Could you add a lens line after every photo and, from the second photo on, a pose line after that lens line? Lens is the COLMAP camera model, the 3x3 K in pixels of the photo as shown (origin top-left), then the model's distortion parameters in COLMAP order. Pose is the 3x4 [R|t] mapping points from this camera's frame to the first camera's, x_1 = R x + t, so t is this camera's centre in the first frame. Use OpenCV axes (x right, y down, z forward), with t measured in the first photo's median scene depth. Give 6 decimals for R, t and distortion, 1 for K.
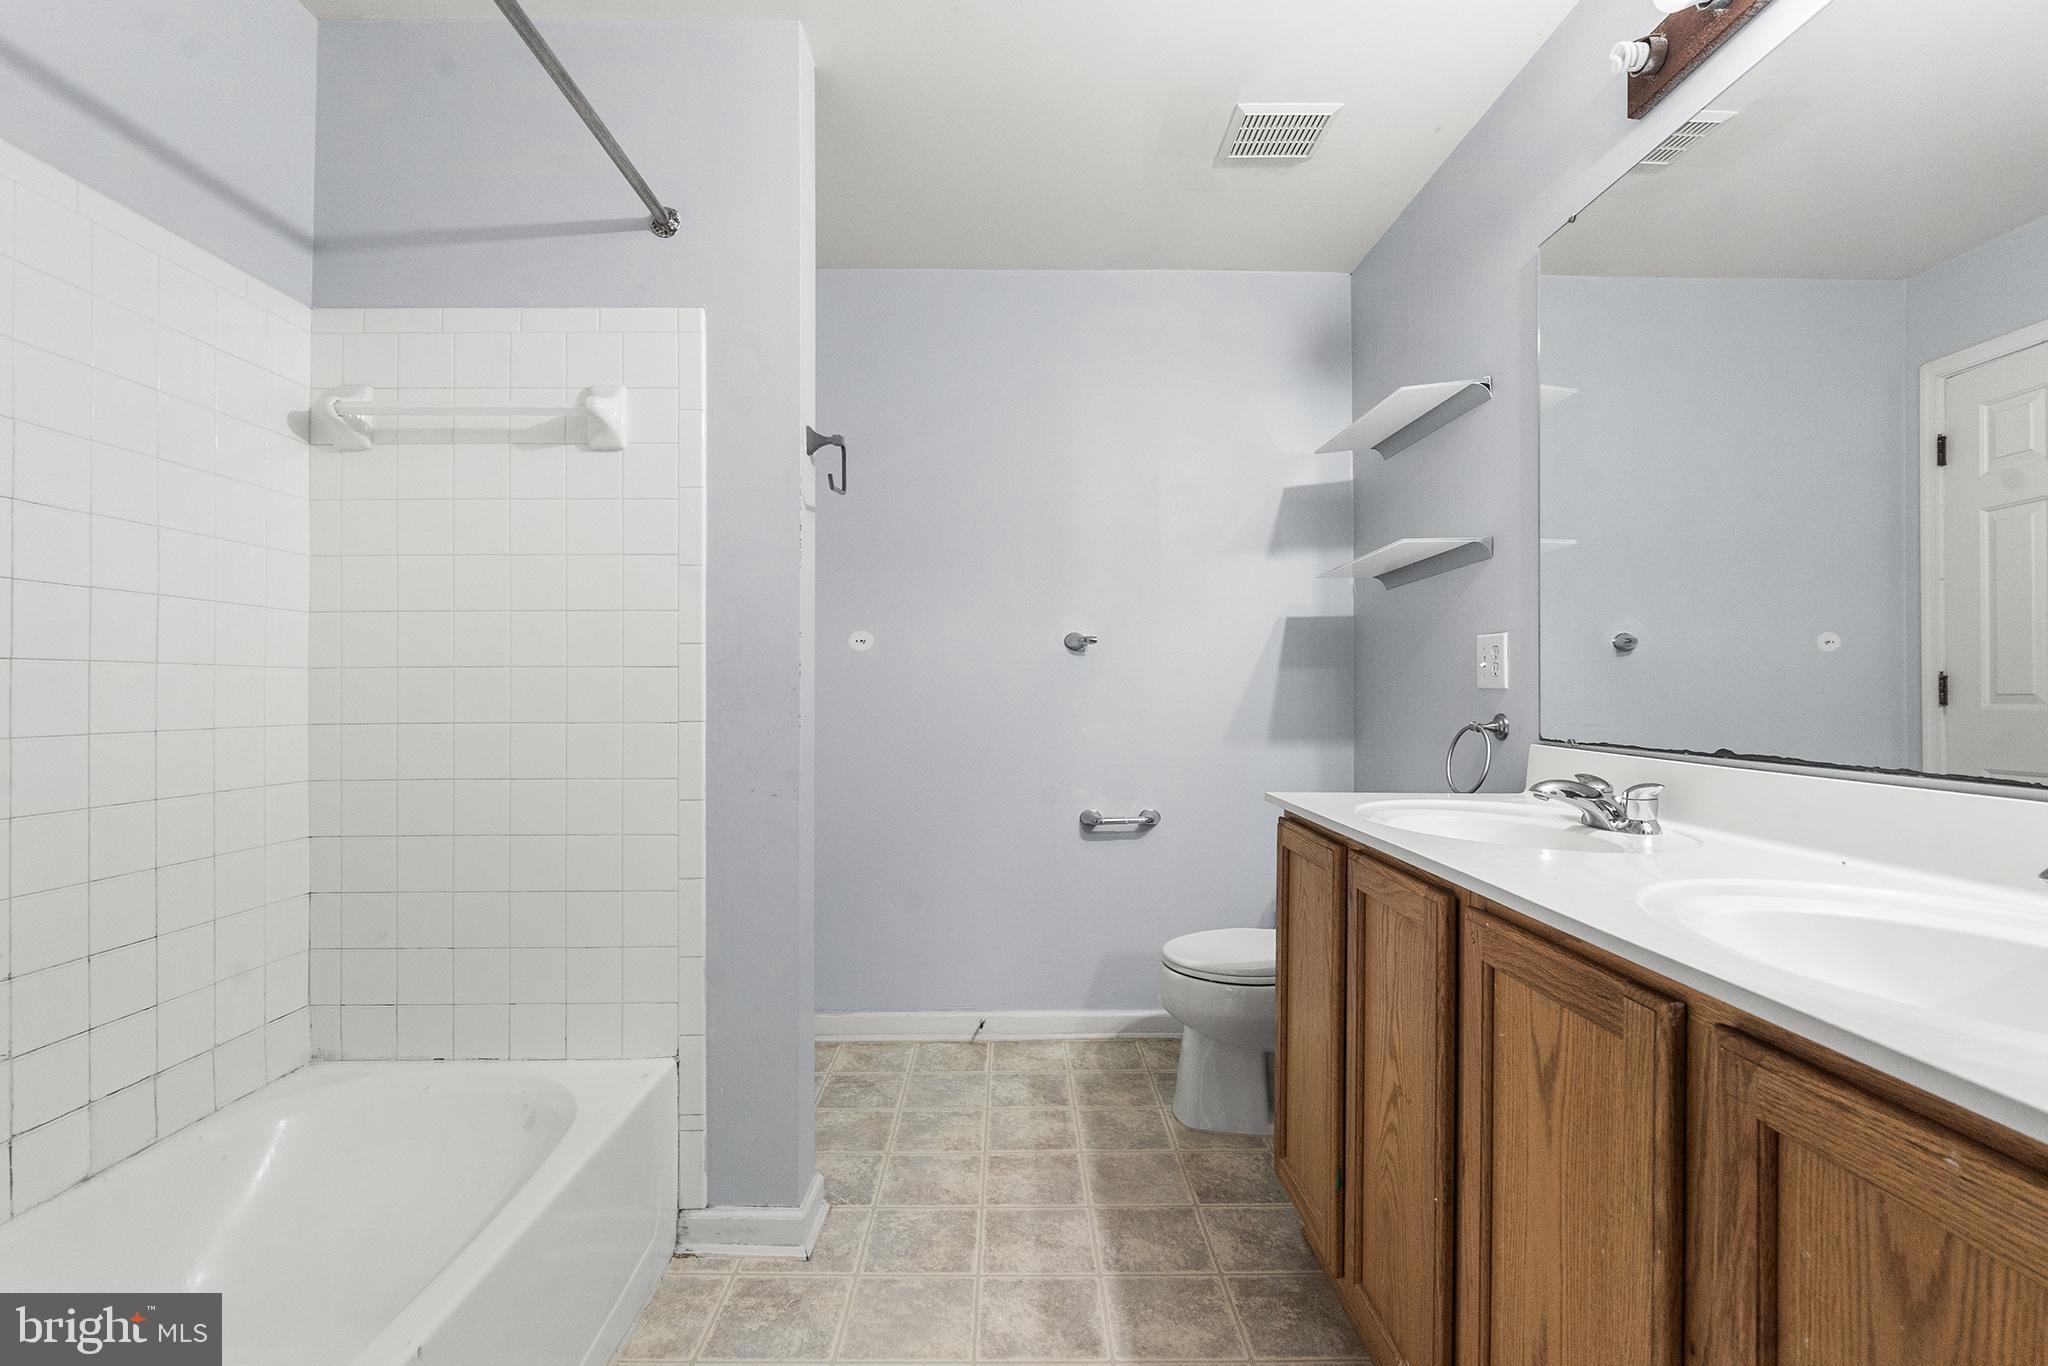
lens RADIAL K [[927.6, 0, 1020.0], [0, 927.6, 687.4], [0, 0, 1]] dist [-0.003243, -0.000618]
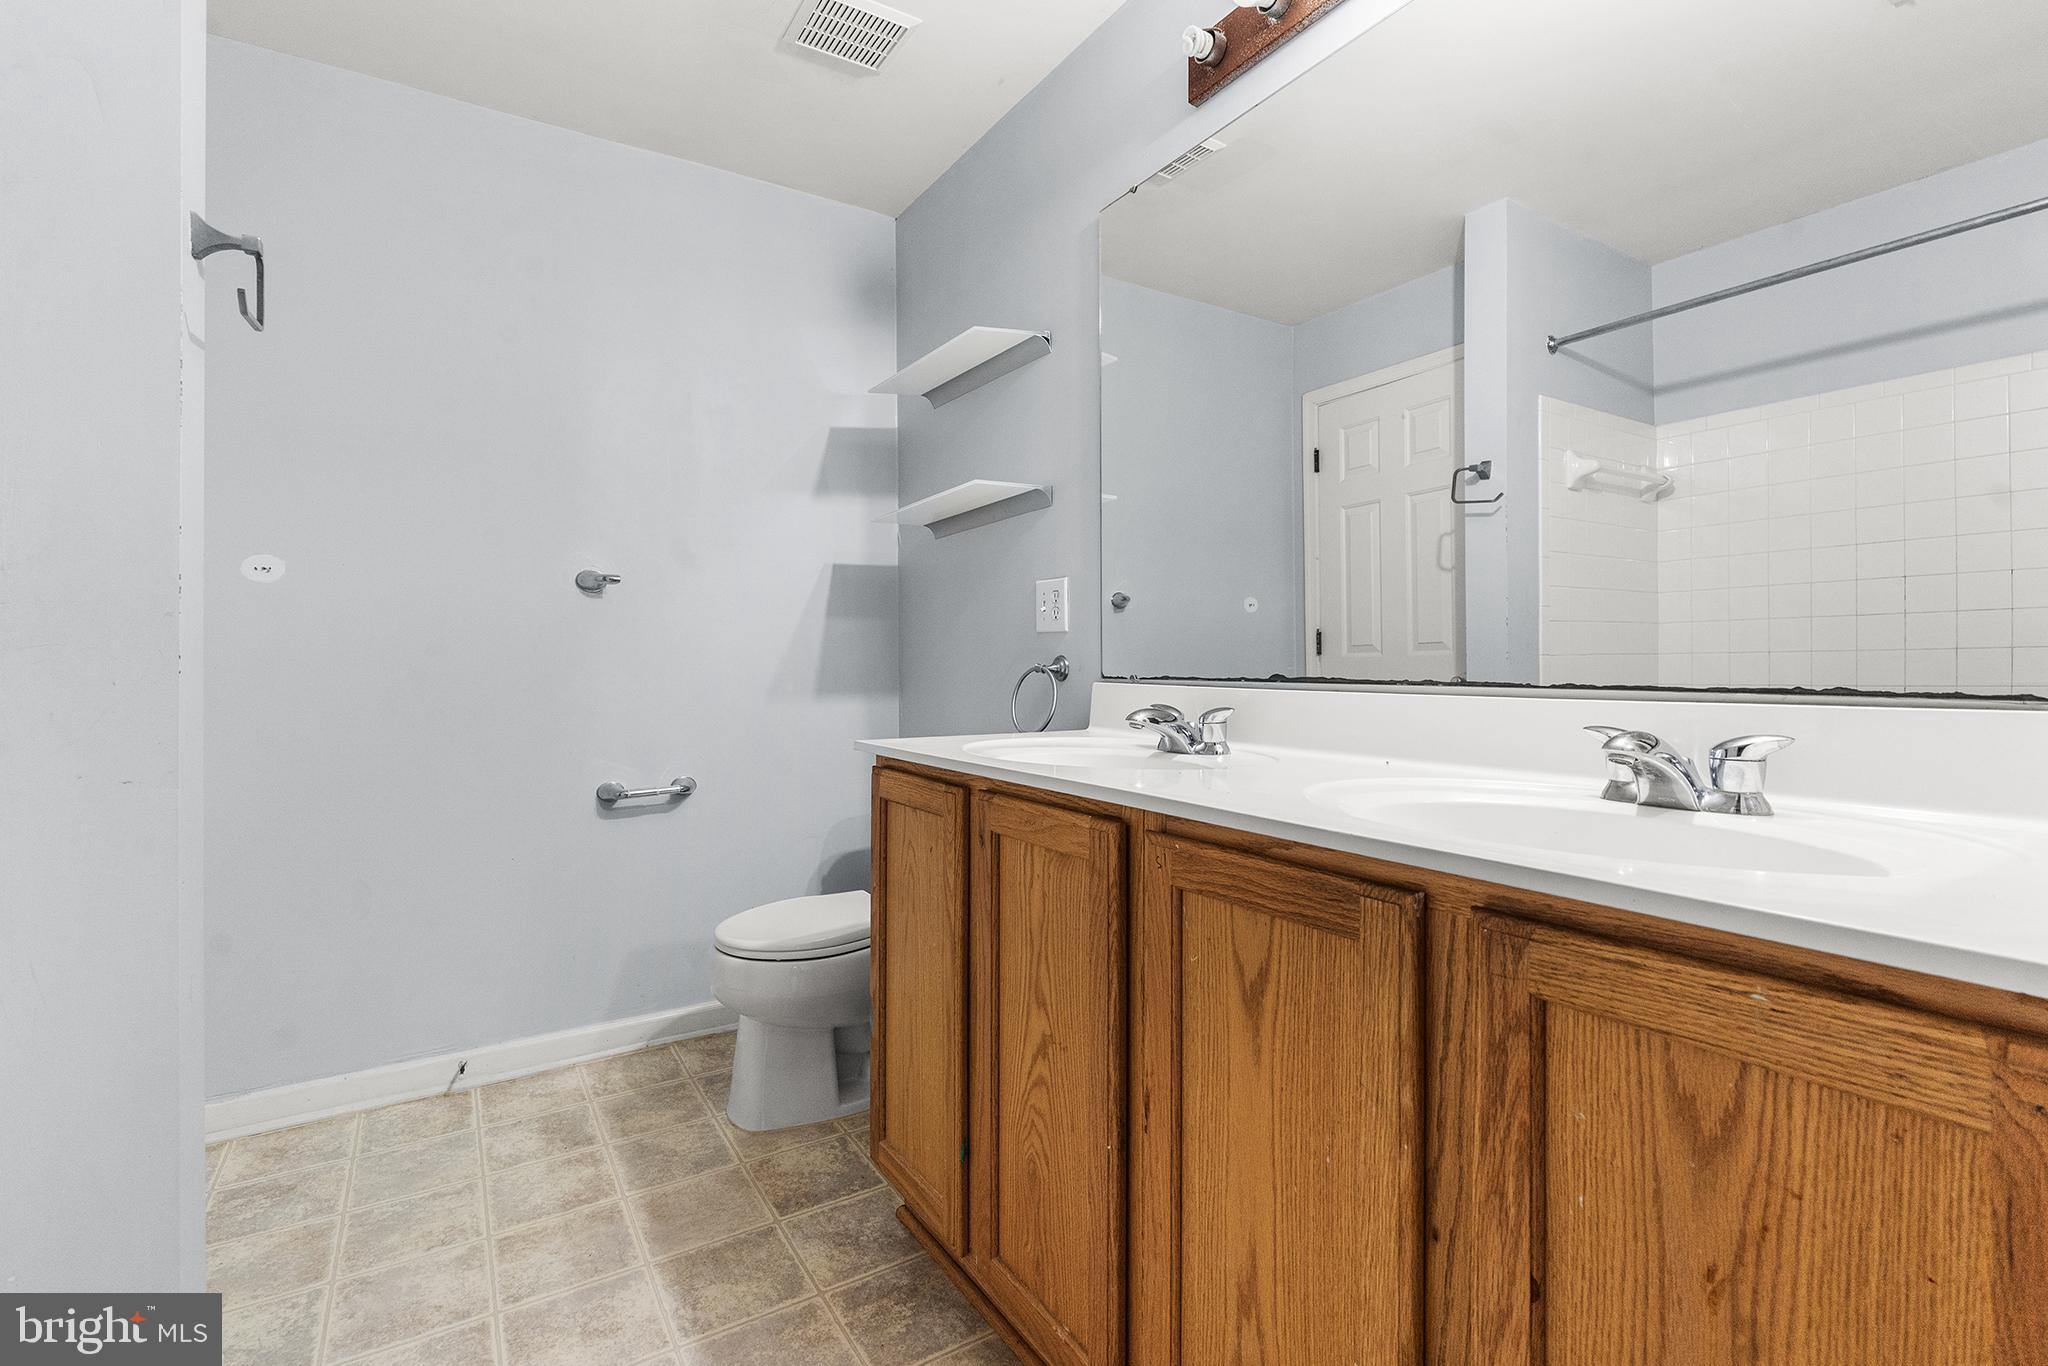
lens RADIAL K [[927.6, 0, 1016.0], [0, 927.6, 655.5], [0, 0, 1]] dist [-0.003243, -0.000618]
pose [[0.854632, -0.001202, 0.519233, -0.075639], [0.003304, 0.999990, -0.003123, 0.035360], [-0.519223, 0.004384, 0.854627, 0.152512]]
